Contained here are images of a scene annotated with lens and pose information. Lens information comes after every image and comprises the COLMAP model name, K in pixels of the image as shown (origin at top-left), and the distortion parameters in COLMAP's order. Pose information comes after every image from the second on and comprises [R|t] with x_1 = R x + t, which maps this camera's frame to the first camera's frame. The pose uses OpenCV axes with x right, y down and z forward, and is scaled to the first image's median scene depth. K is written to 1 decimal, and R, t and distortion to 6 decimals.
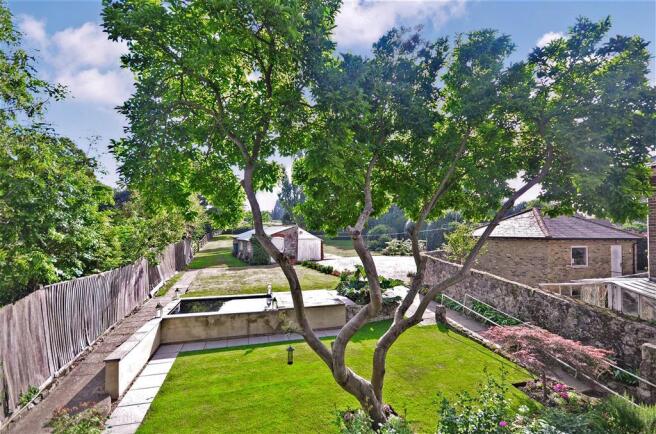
lens RADIAL K [[288.3, 0, 322.6], [0, 288.3, 225.0], [0, 0, 1]] dist [0.002315, -0.009772]
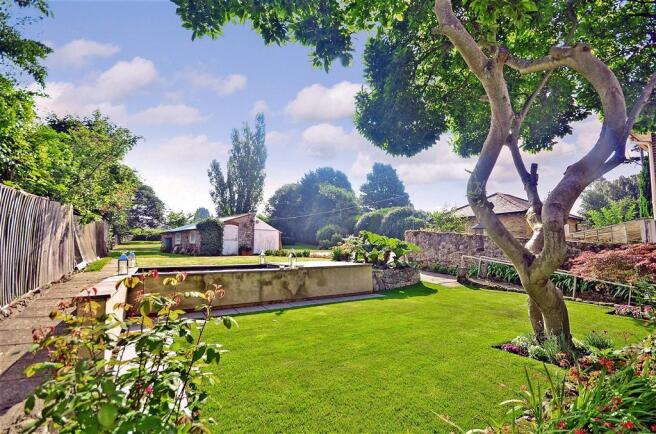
lens RADIAL K [[289.0, 0, 328.3], [0, 289.0, 244.4], [0, 0, 1]] dist [0.000299, -0.010094]
pose [[0.957267, 0.012354, 0.288943, -0.302295], [-0.012187, 0.999923, -0.002380, 0.232725], [-0.288950, -0.001243, 0.957343, 0.250011]]
